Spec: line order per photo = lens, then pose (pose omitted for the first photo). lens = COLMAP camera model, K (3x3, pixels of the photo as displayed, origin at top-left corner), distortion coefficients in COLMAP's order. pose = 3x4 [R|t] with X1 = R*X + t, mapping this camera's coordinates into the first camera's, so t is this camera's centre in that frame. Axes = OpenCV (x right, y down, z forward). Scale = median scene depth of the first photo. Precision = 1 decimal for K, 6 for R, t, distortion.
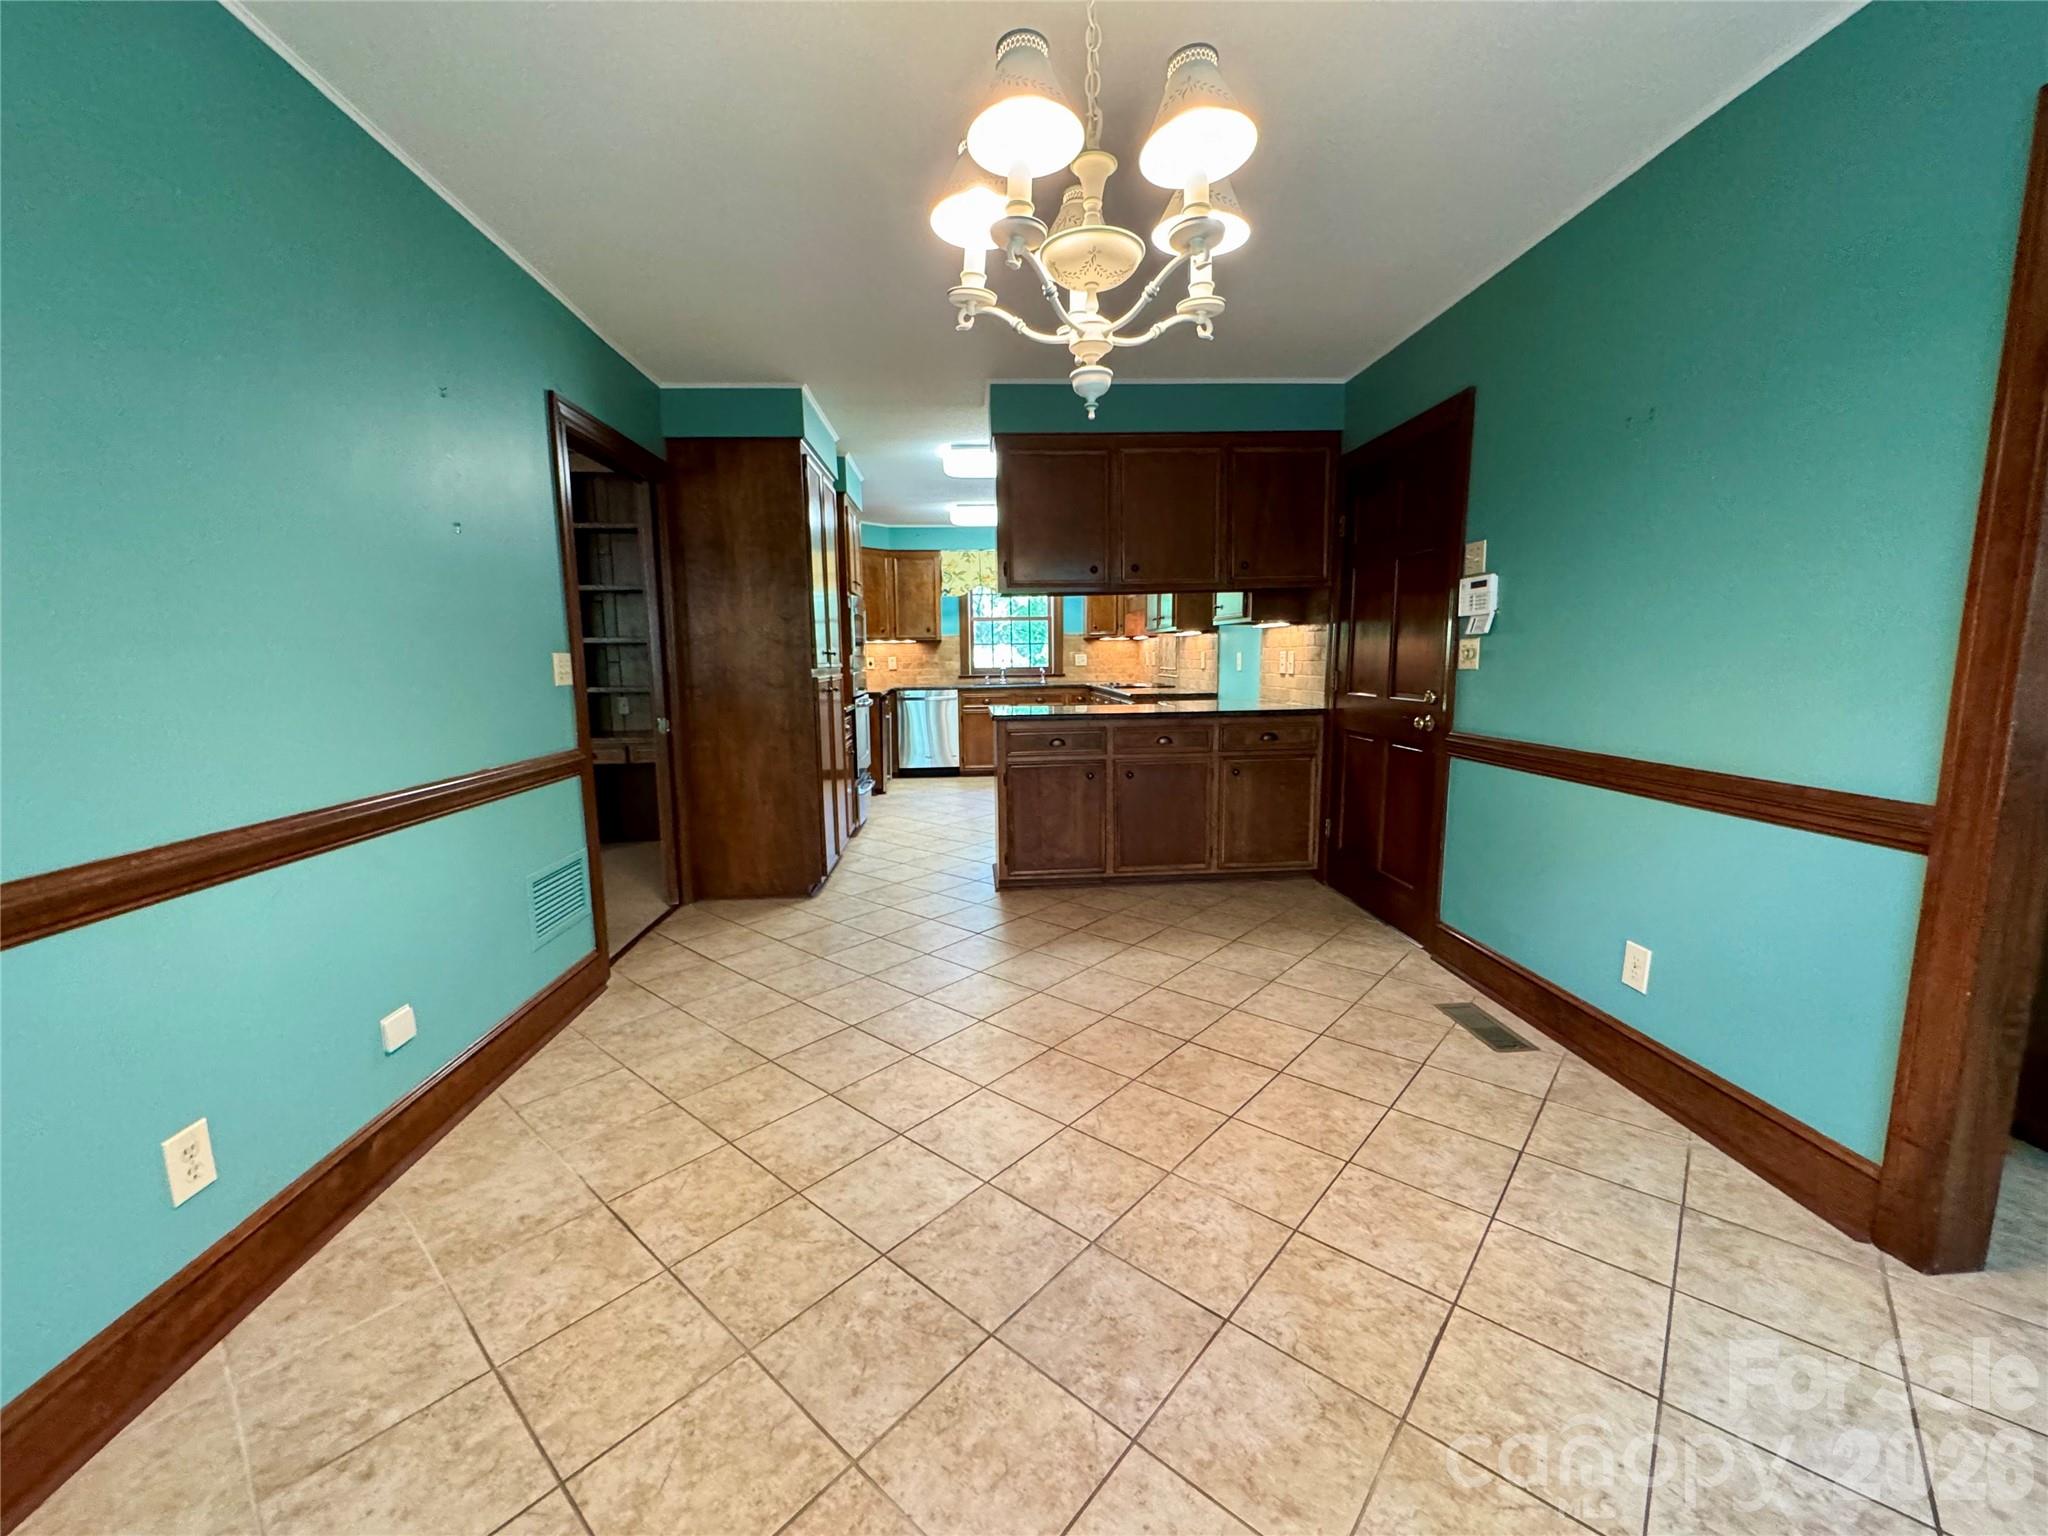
lens RADIAL K [[817.6, 0, 1021.0], [0, 817.6, 770.6], [0, 0, 1]] dist [-0.002810, 0.000135]
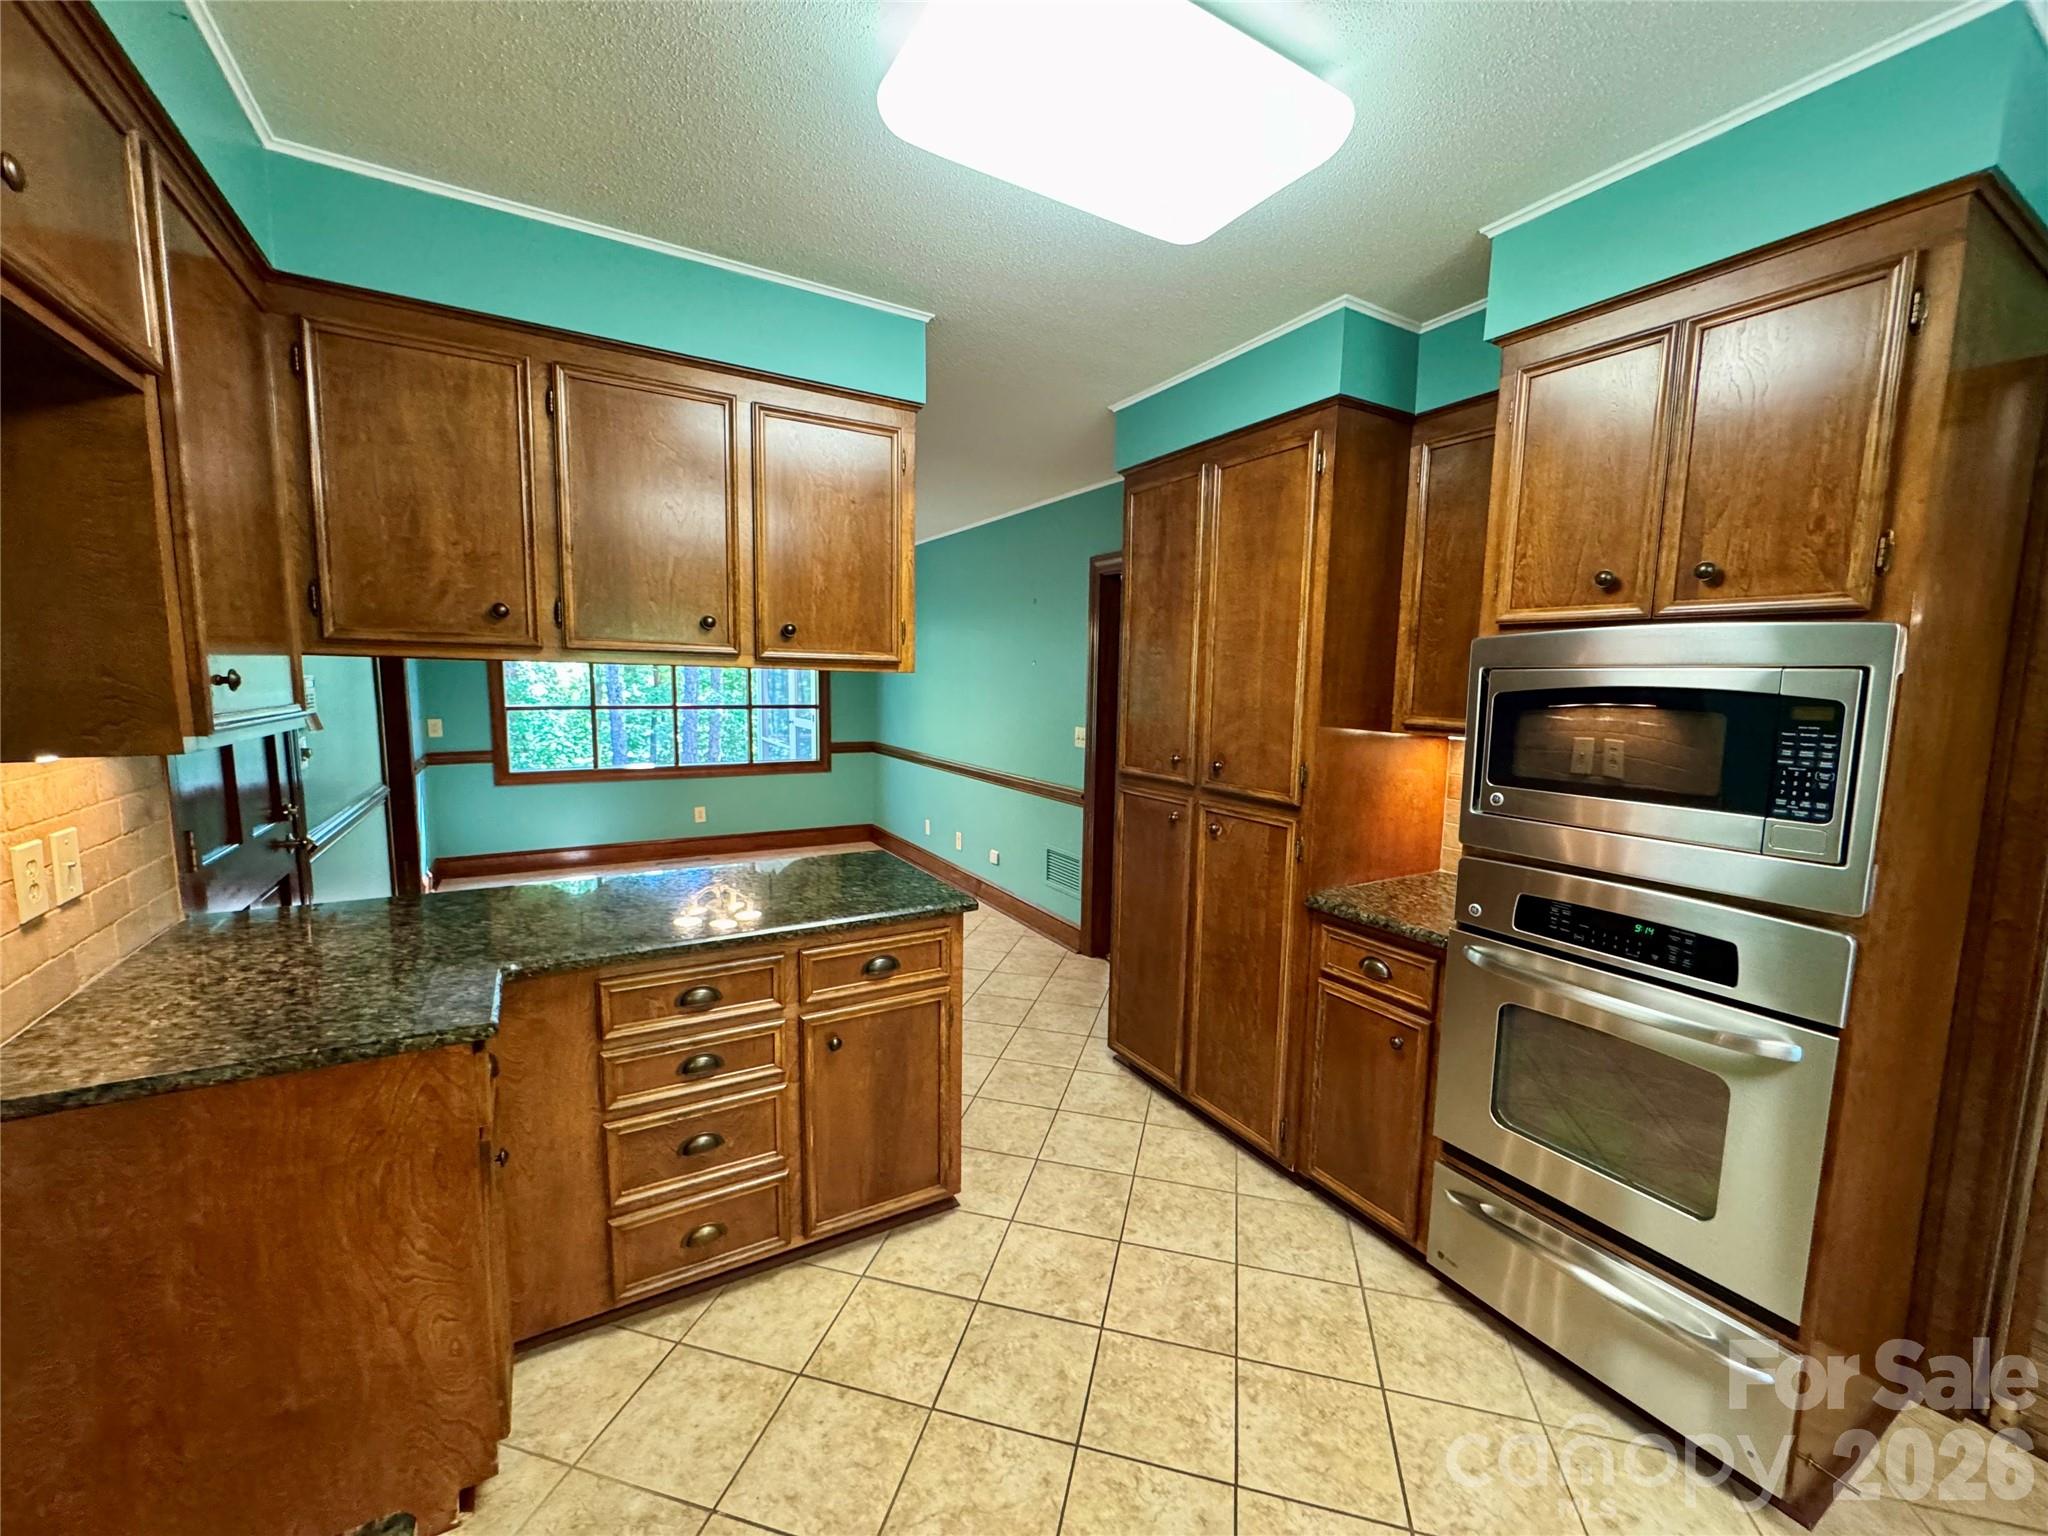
lens RADIAL K [[817.6, 0, 1021.0], [0, 817.6, 770.6], [0, 0, 1]] dist [-0.002810, 0.000135]
pose [[-0.898443, 0.049164, -0.436329, 0.329179], [-0.064947, 0.967902, 0.242791, -0.646997], [0.434260, 0.246473, -0.866412, 3.473269]]
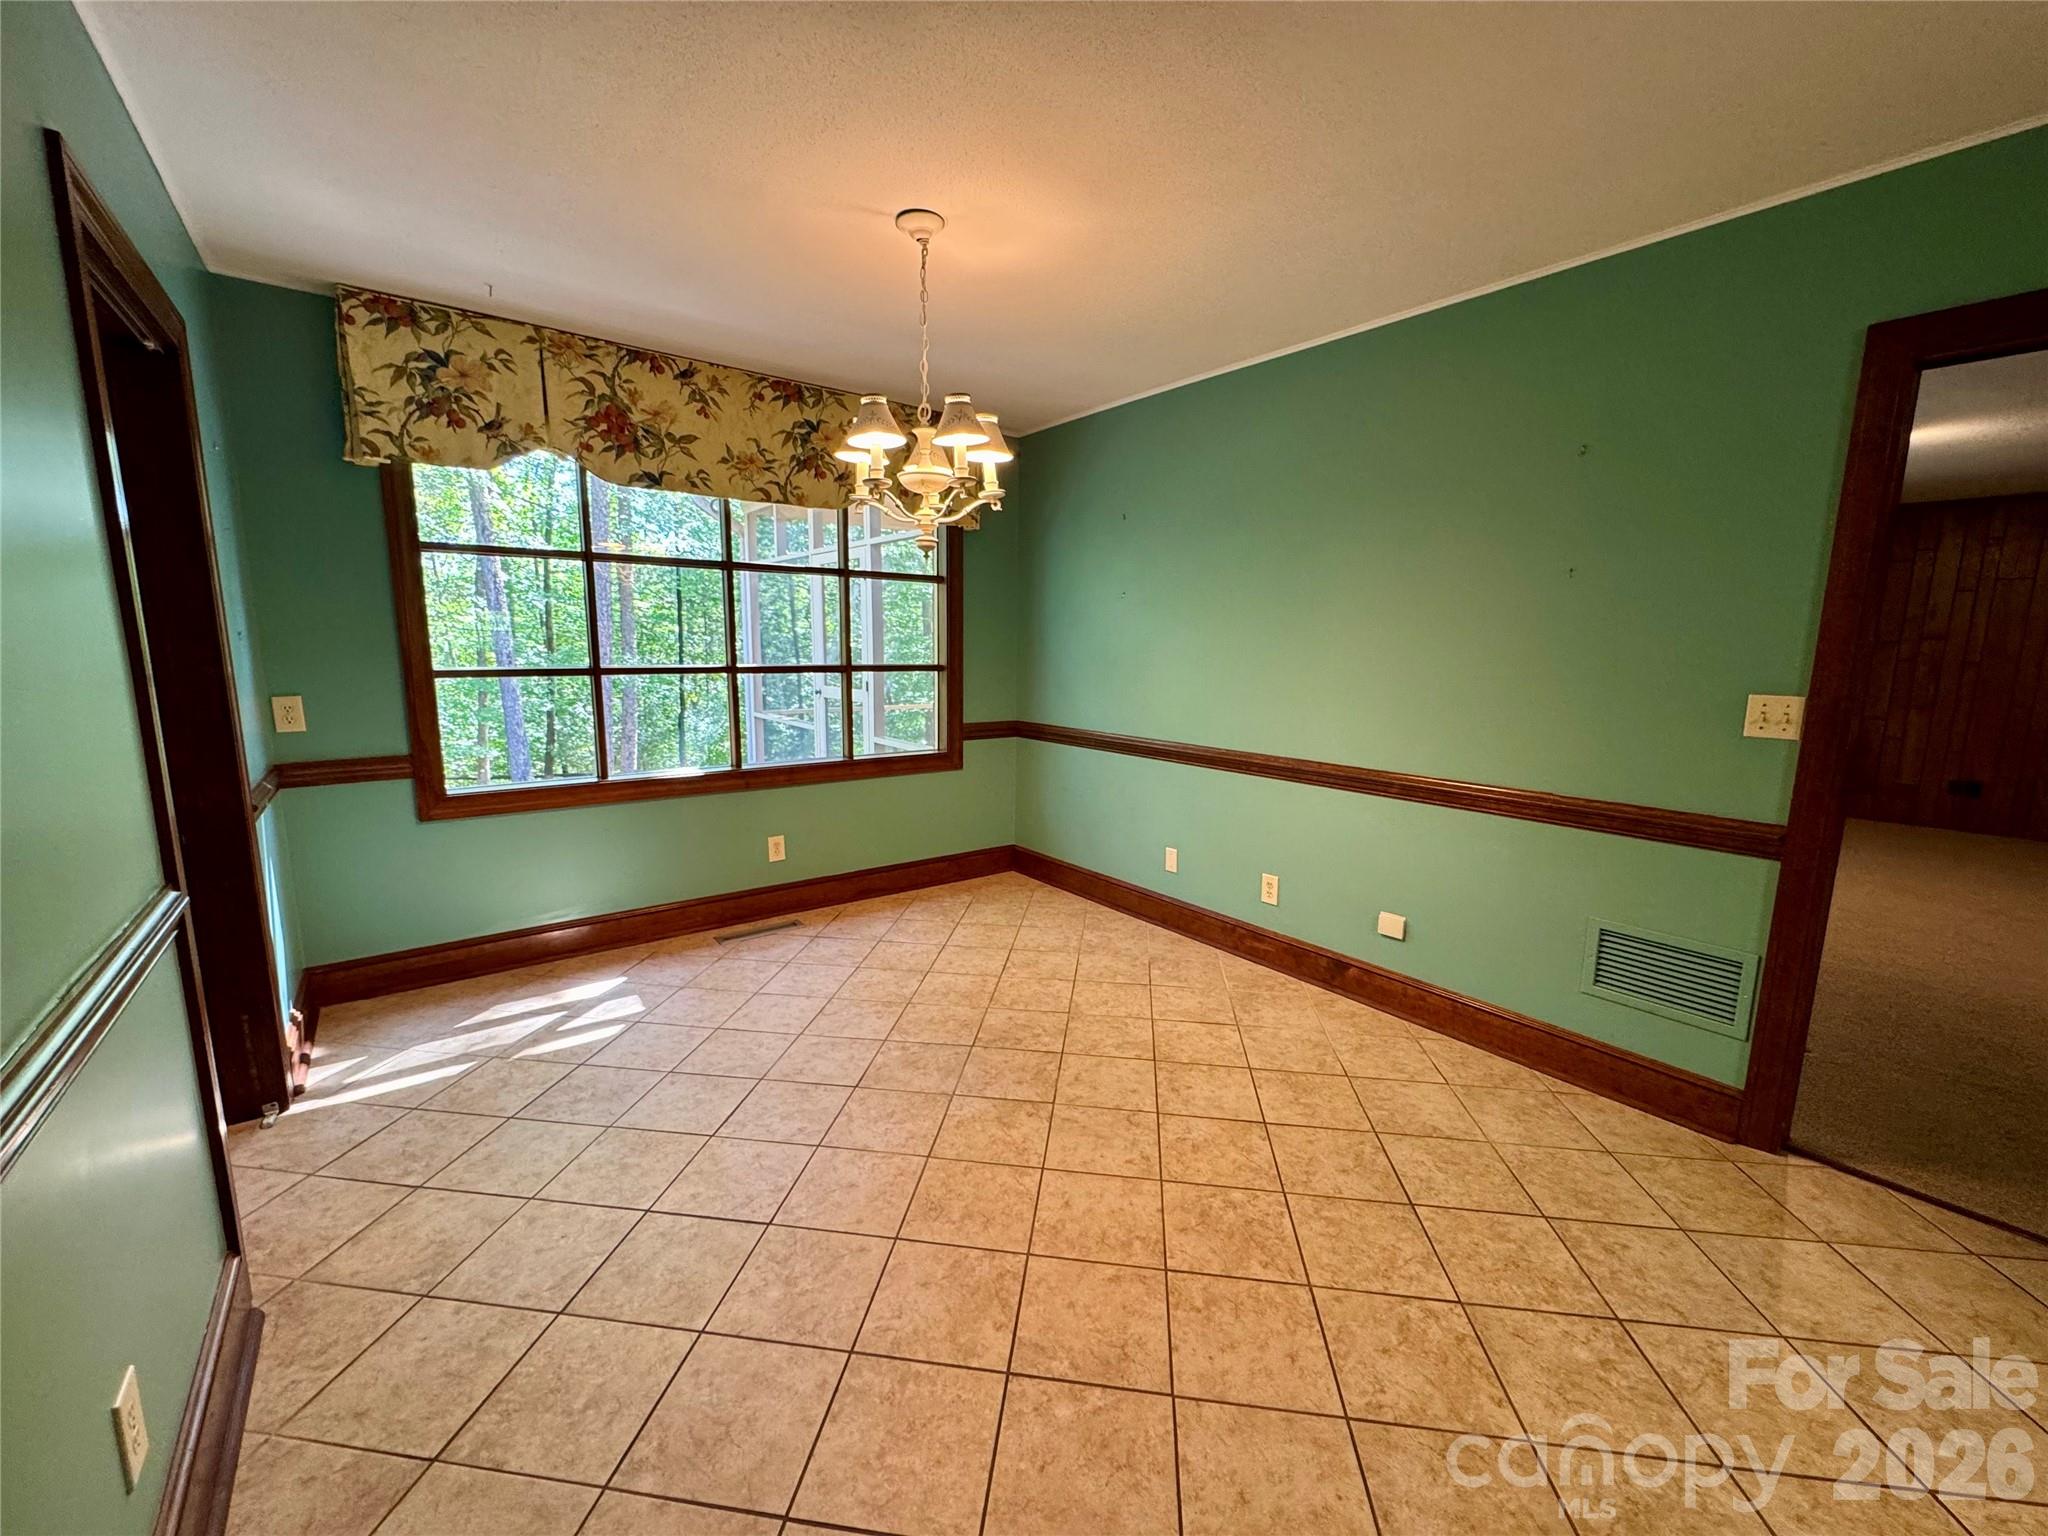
lens RADIAL K [[817.6, 0, 1021.0], [0, 817.6, 770.6], [0, 0, 1]] dist [-0.002810, 0.000135]
pose [[-0.831527, 0.088989, -0.548310, 0.658188], [-0.077771, 0.958712, 0.273538, -0.342957], [0.550013, 0.270097, -0.790274, 1.846181]]
